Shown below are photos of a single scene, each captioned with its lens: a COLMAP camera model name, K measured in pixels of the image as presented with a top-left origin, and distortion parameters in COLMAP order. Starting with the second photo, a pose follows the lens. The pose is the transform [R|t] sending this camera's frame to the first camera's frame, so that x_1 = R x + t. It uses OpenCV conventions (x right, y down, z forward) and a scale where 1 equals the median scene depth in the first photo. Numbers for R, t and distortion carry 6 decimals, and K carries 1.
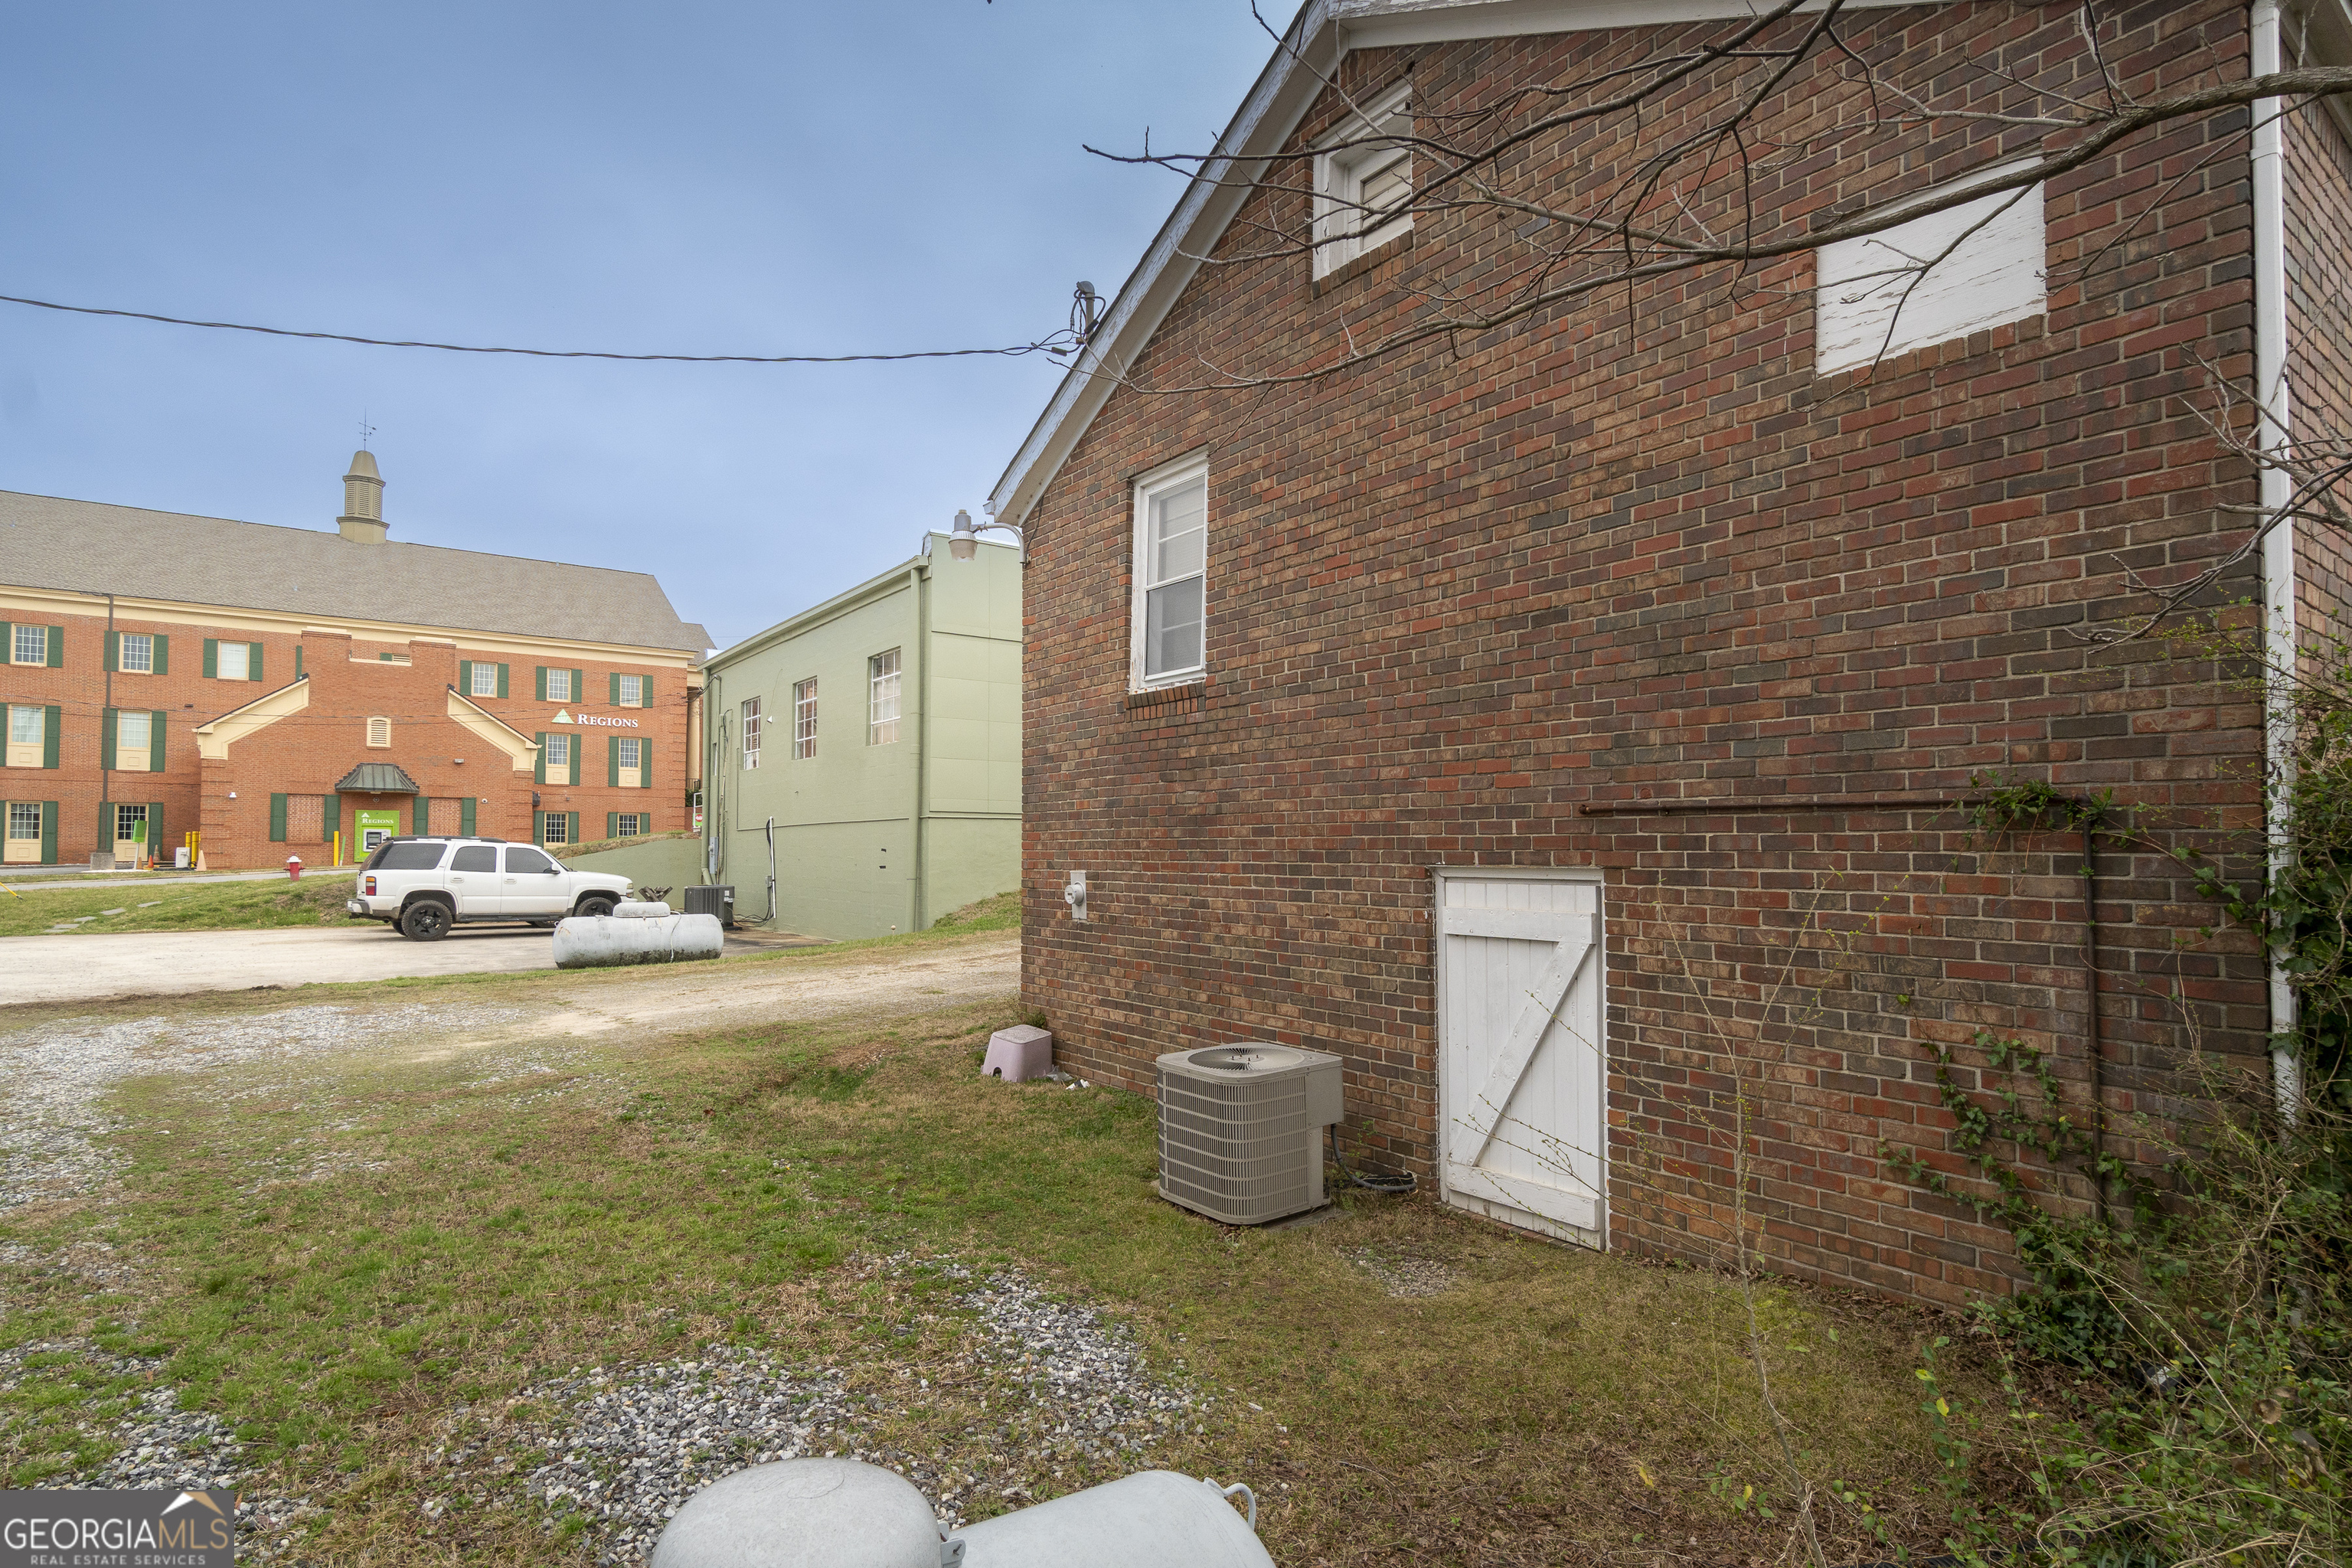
lens RADIAL K [[1199.5, 0, 1178.6], [0, 1199.5, 789.1], [0, 0, 1]] dist [0.004628, -0.003044]
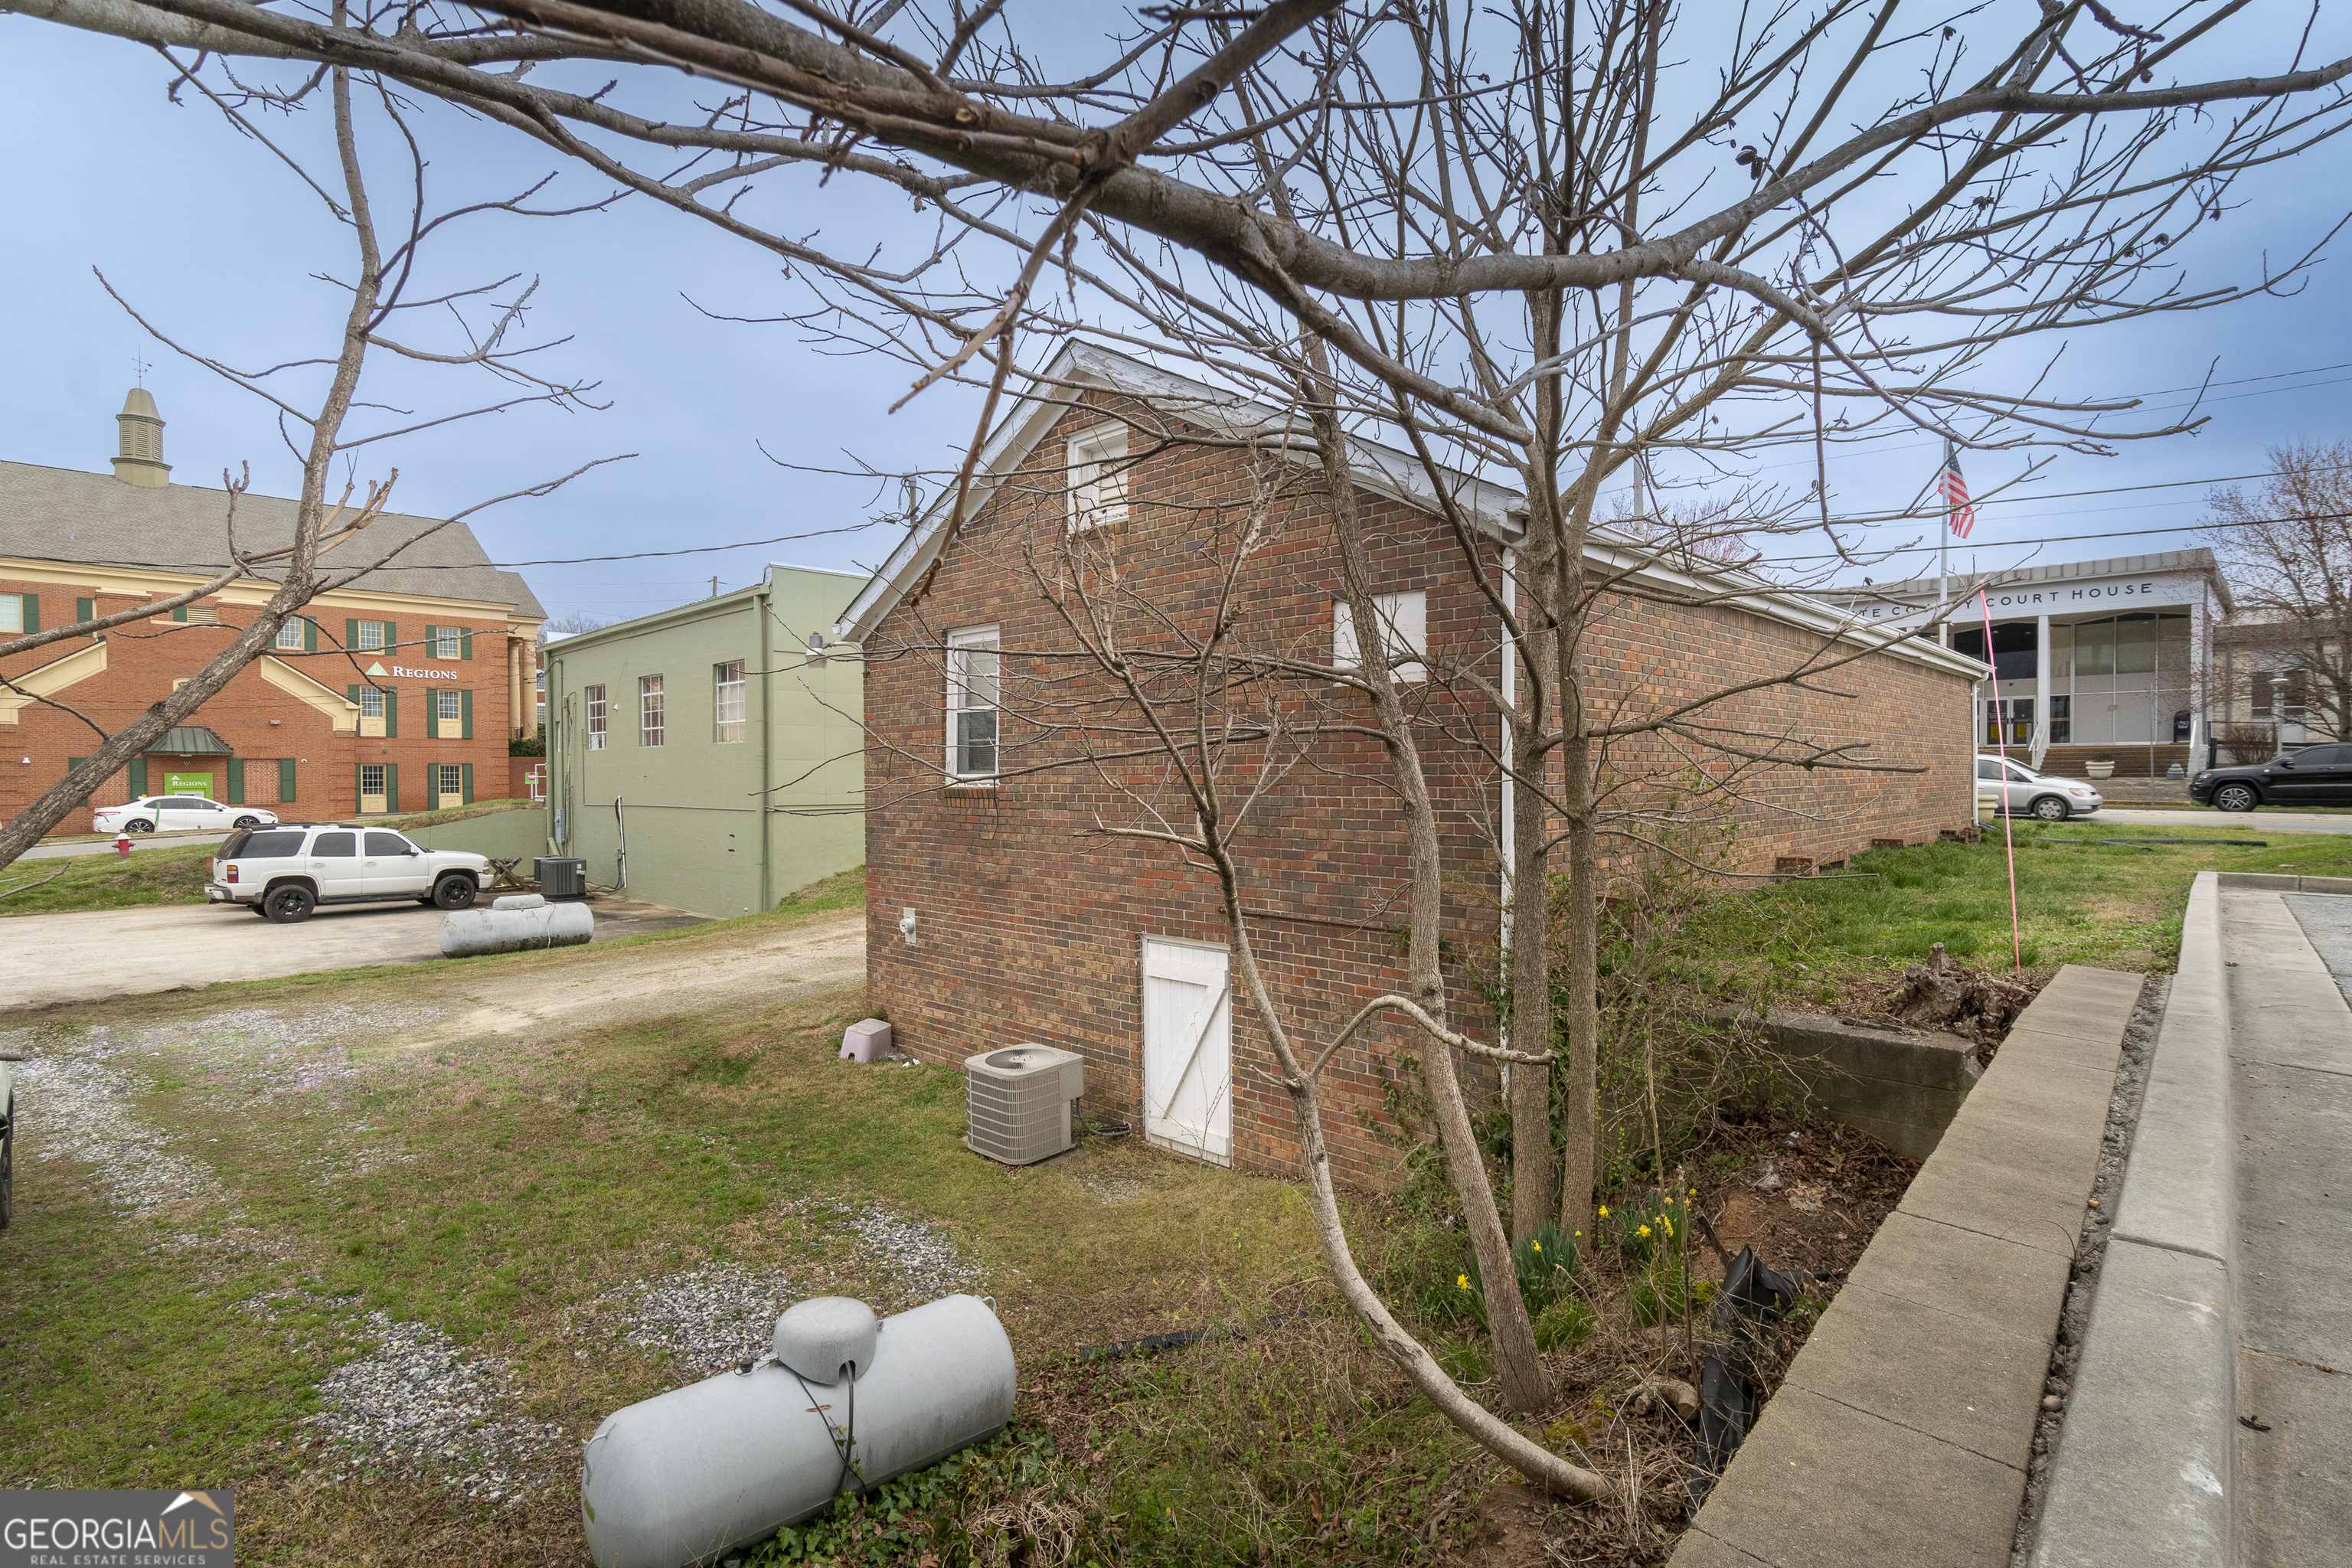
lens RADIAL K [[1085.0, 0, 1169.8], [0, 1085.0, 772.8], [0, 0, 1]] dist [-0.003717, 0.000146]
pose [[0.987321, -0.009424, 0.158456, 0.020977], [0.003789, 0.999351, 0.035826, -0.170406], [-0.158691, -0.034771, 0.986716, -0.359230]]
